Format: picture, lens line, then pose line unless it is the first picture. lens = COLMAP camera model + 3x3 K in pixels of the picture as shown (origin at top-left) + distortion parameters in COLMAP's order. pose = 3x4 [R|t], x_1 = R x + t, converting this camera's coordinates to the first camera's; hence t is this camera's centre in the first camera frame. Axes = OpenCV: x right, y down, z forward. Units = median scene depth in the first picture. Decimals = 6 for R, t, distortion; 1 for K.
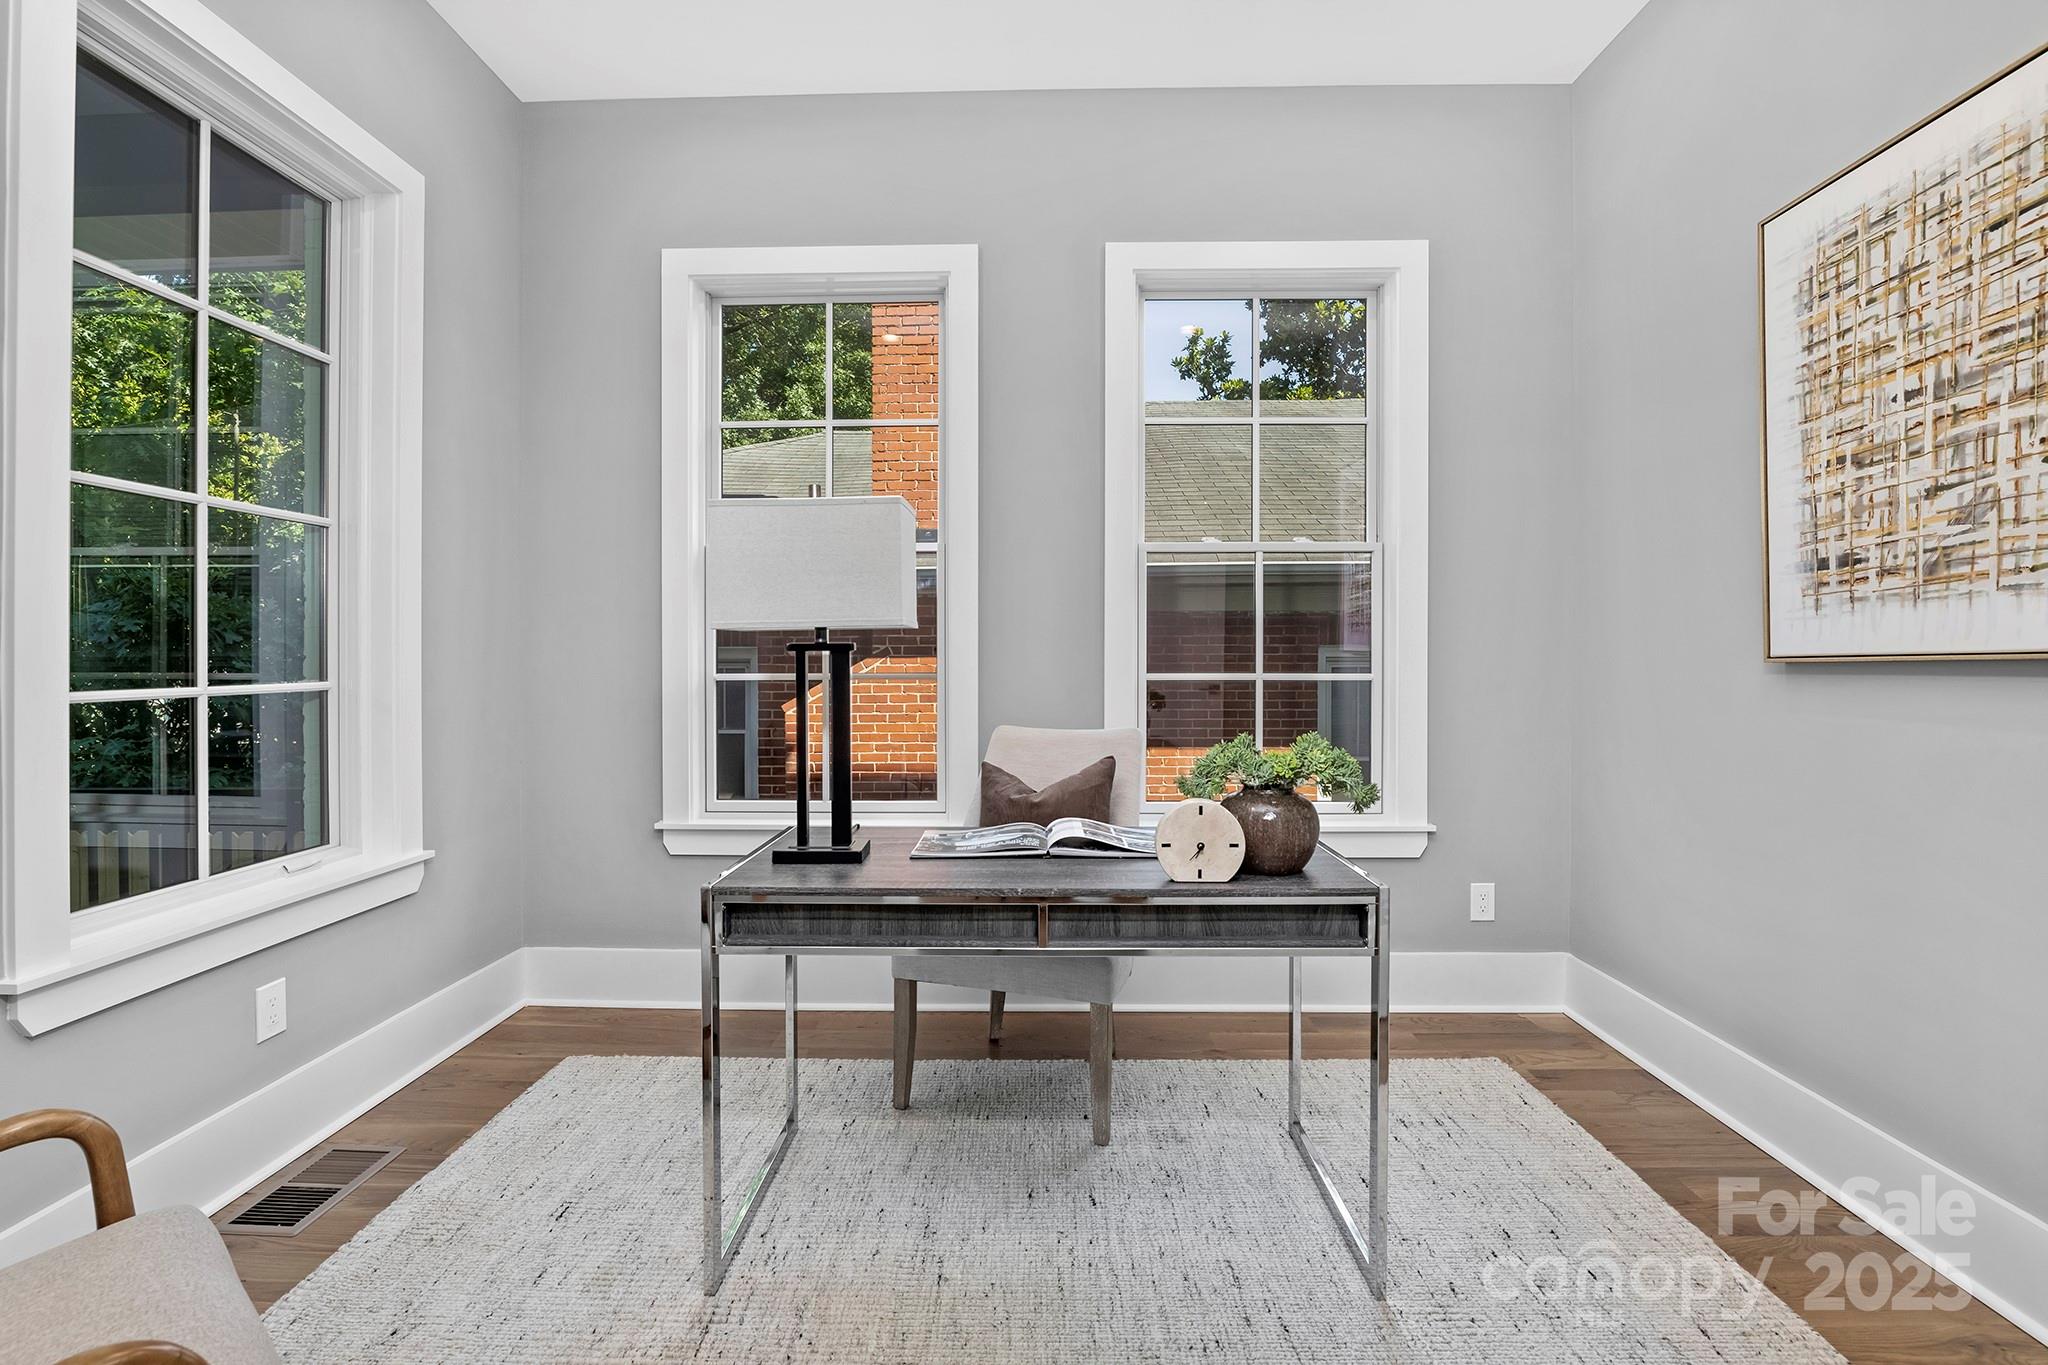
lens RADIAL K [[909.8, 0, 1024.1], [0, 909.8, 671.9], [0, 0, 1]] dist [-0.007171, 0.001939]
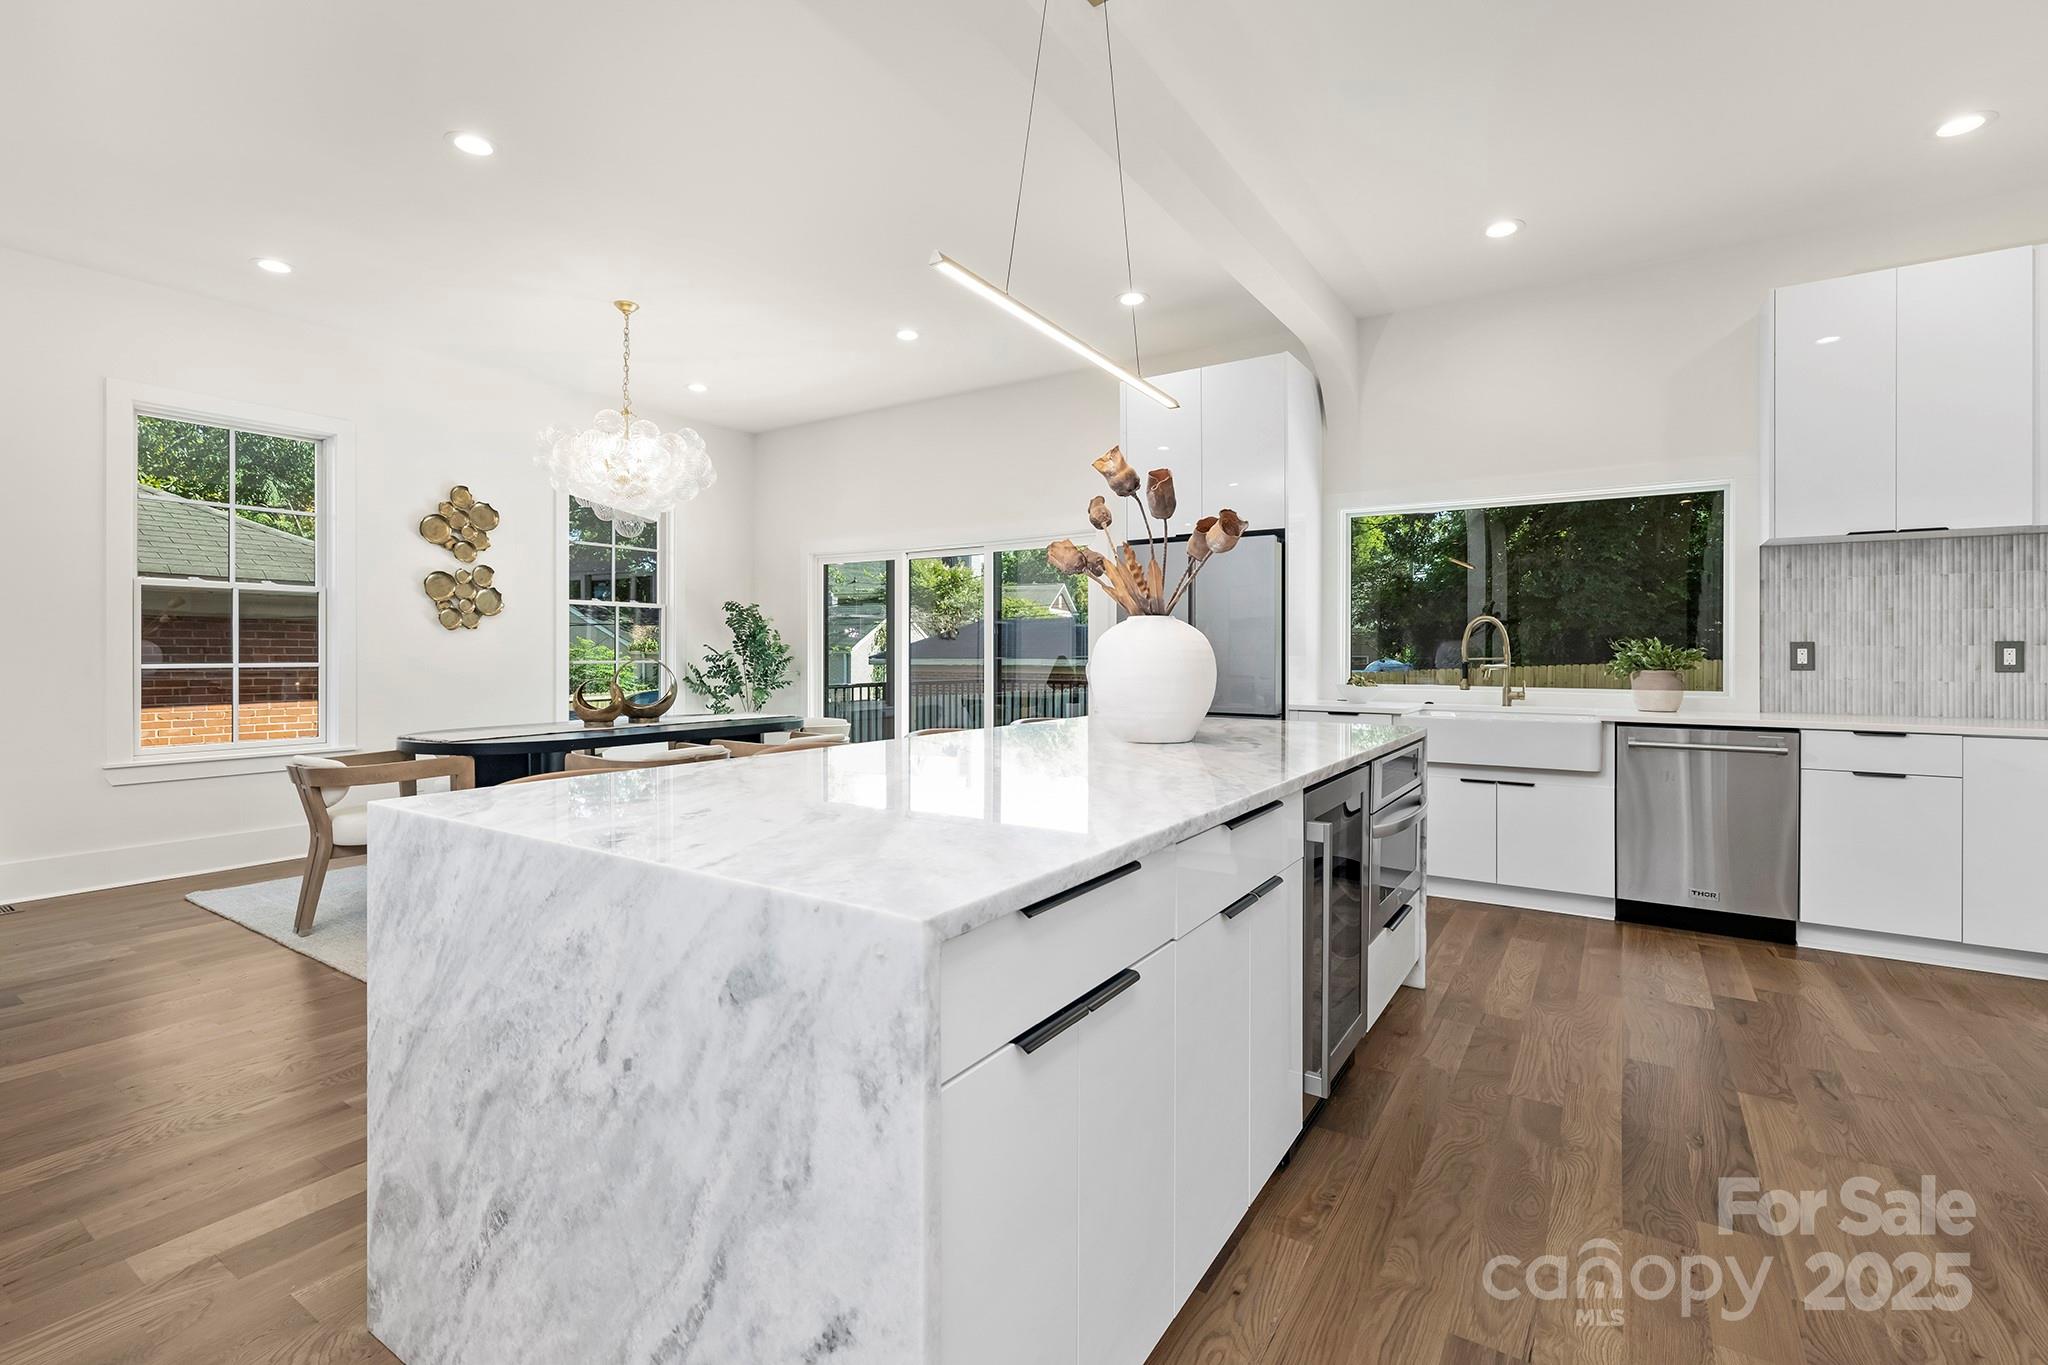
lens RADIAL K [[909.8, 0, 1043.8], [0, 909.8, 653.6], [0, 0, 1]] dist [-0.007171, 0.001939]
pose [[0.530446, -0.002317, 0.847715, -0.350684], [0.011236, 0.999928, -0.004297, 0.007422], [-0.847644, 0.011804, 0.530434, -1.095167]]
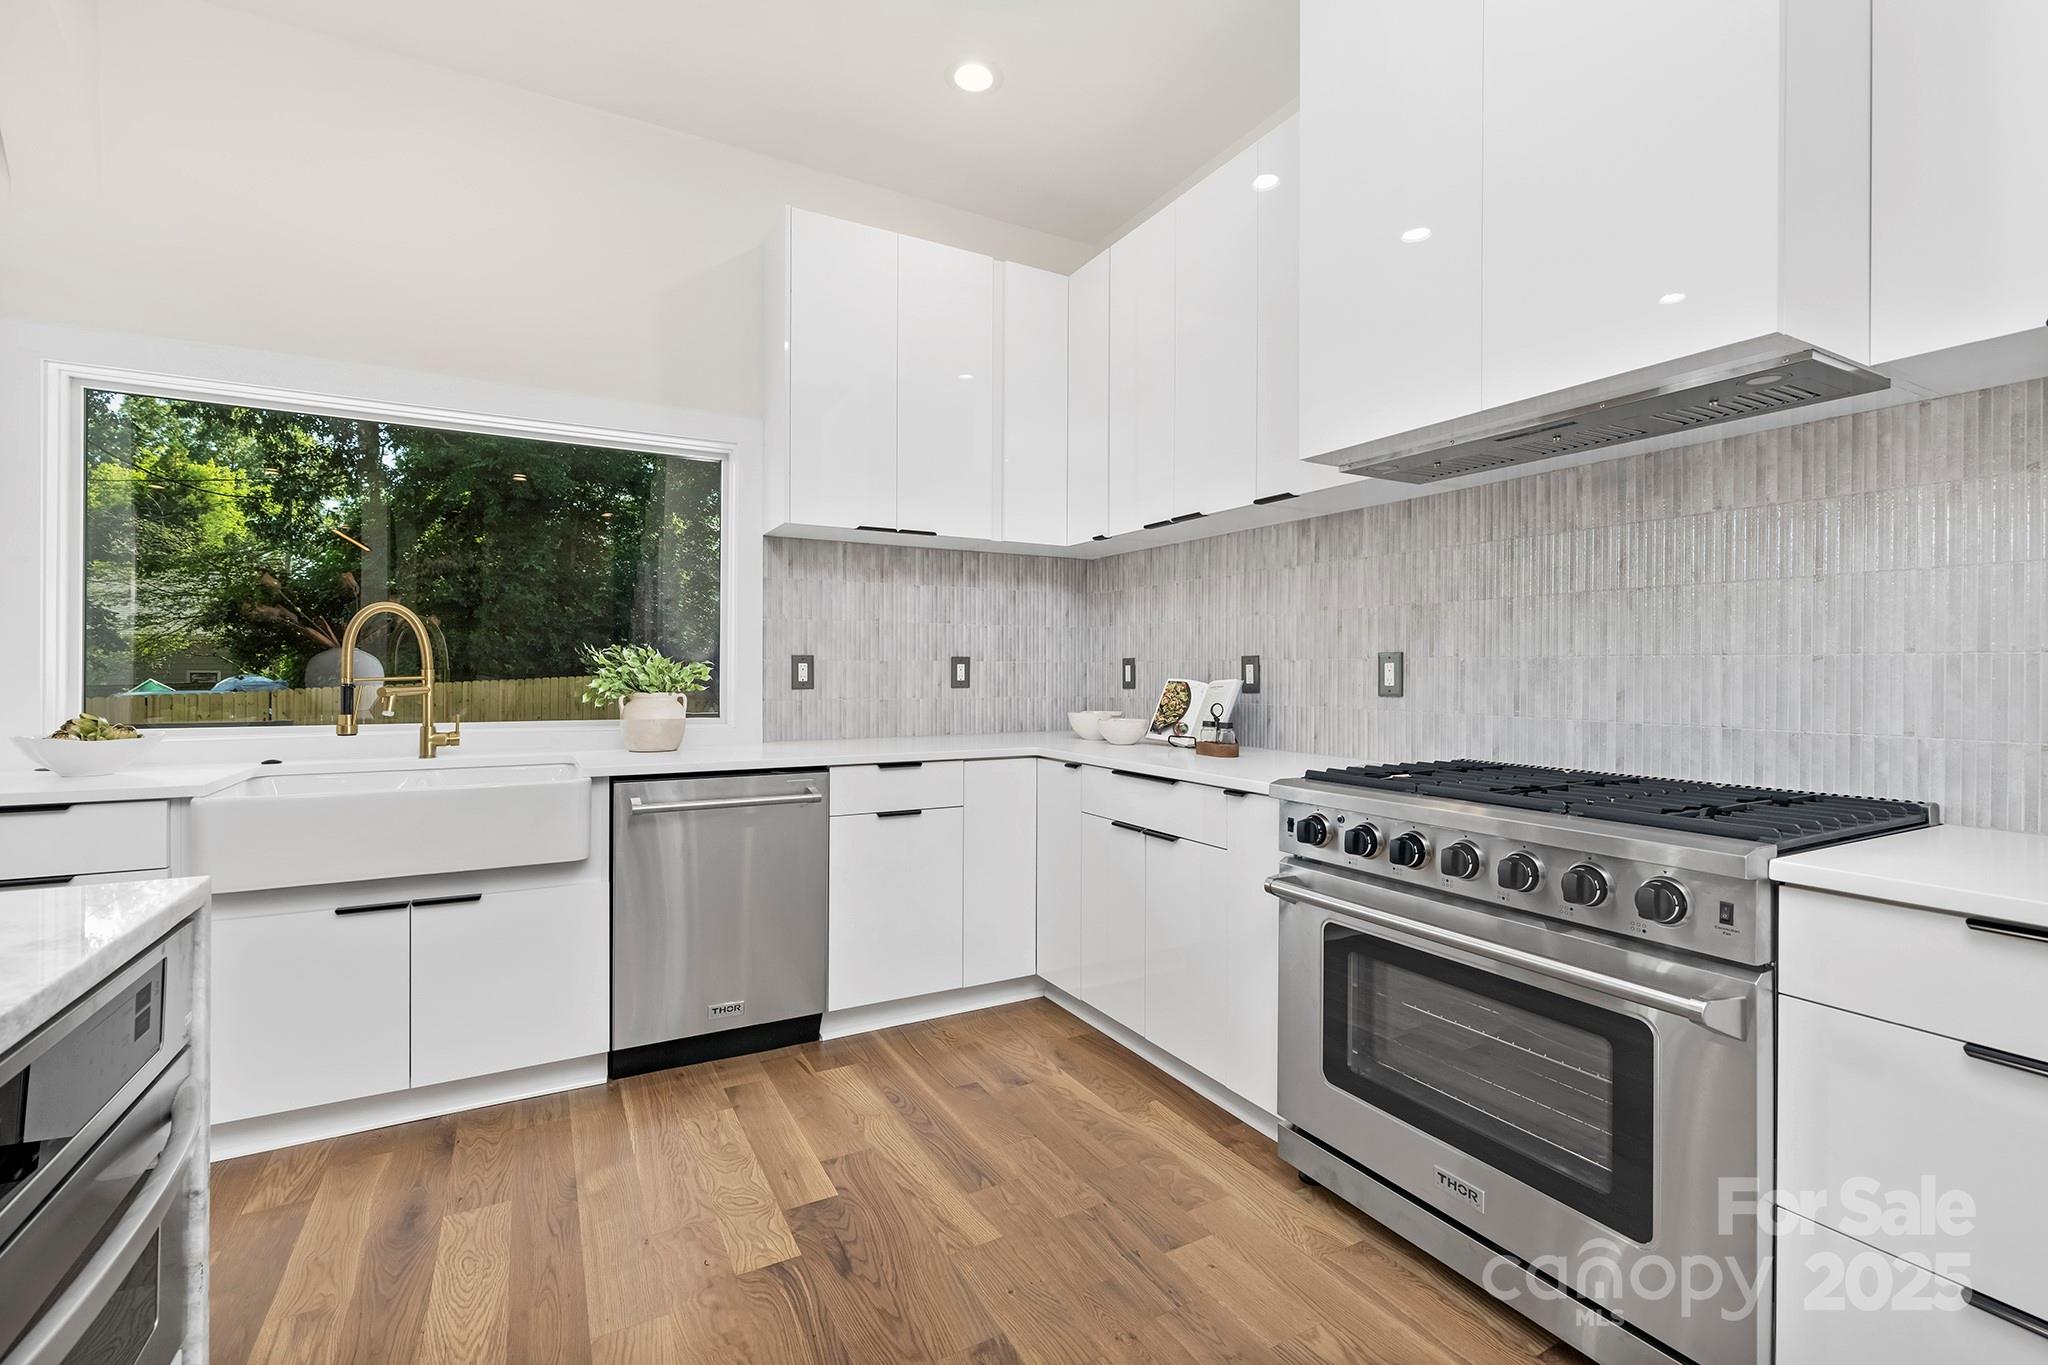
lens RADIAL K [[909.8, 0, 1016.1], [0, 909.8, 670.6], [0, 0, 1]] dist [-0.007171, 0.001939]
pose [[-0.478659, -0.004502, 0.877990, 0.277066], [0.007878, 0.999925, 0.009422, 0.007474], [-0.877966, 0.011427, -0.478587, -1.028801]]
